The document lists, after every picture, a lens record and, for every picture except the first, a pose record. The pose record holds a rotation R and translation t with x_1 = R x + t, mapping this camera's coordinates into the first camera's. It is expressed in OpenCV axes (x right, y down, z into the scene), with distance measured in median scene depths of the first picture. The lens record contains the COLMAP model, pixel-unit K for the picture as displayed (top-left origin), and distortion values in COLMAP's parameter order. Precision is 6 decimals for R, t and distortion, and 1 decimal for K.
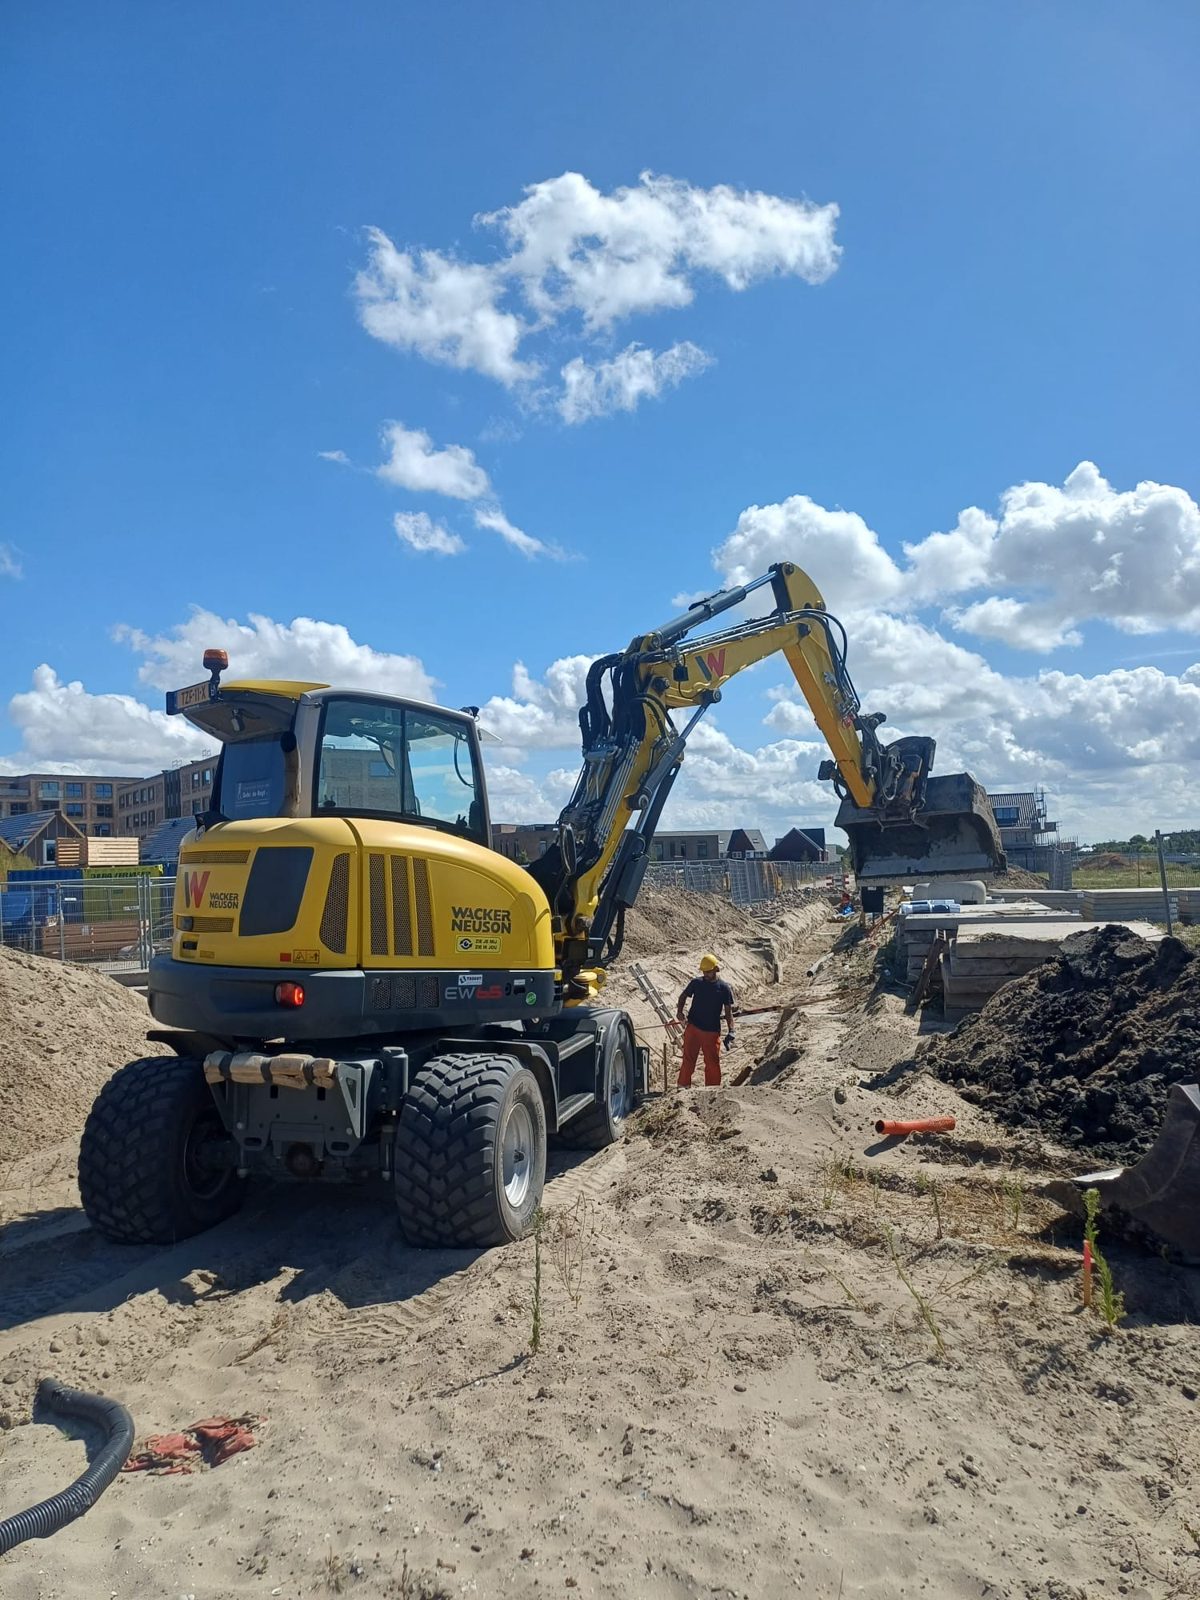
lens RADIAL K [[1258.0, 0, 596.9], [0, 1258.0, 833.0], [0, 0, 1]] dist [0.069435, -0.002562]
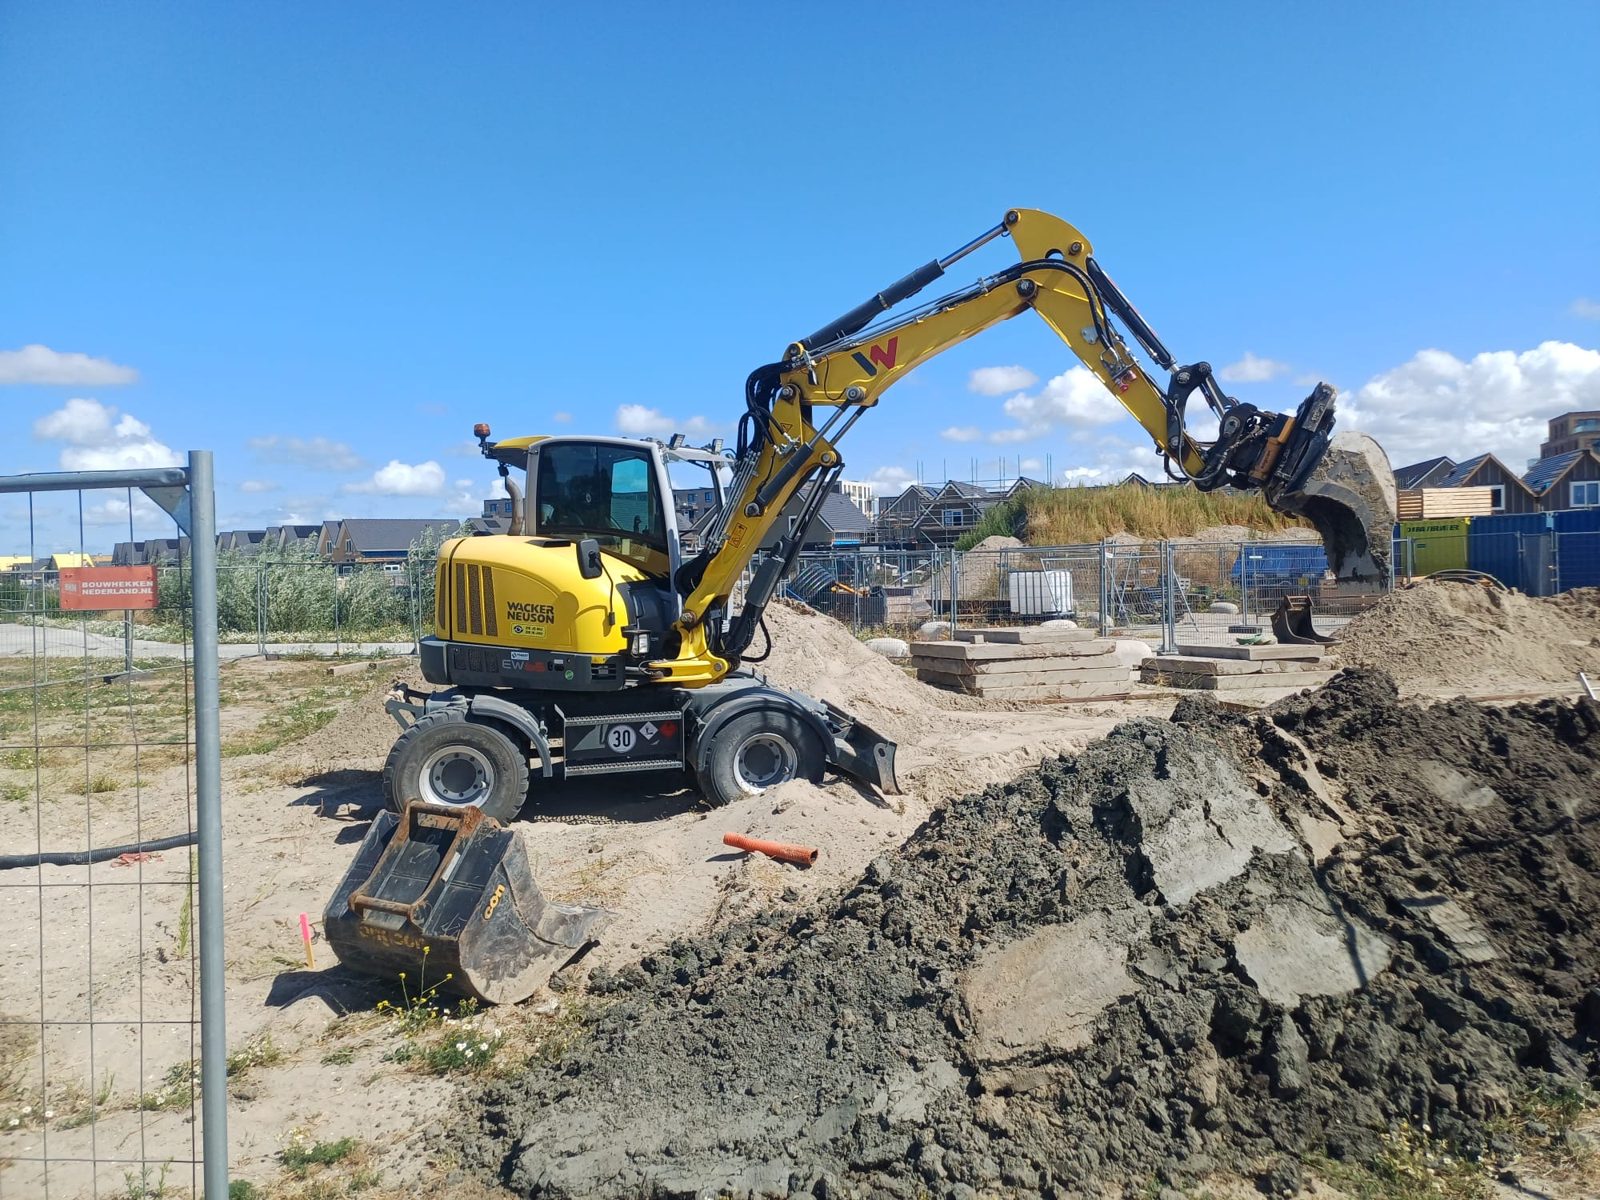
lens RADIAL K [[1250.0, 0, 800.0], [0, 1250.0, 600.0], [0, 0, 1]] dist [0.074014, -0.009457]
pose [[0.453347, 0.046060, -0.890143, 1.143835], [0.044788, 0.996225, 0.074359, -0.028094], [0.890208, -0.073579, 0.449573, 0.615279]]
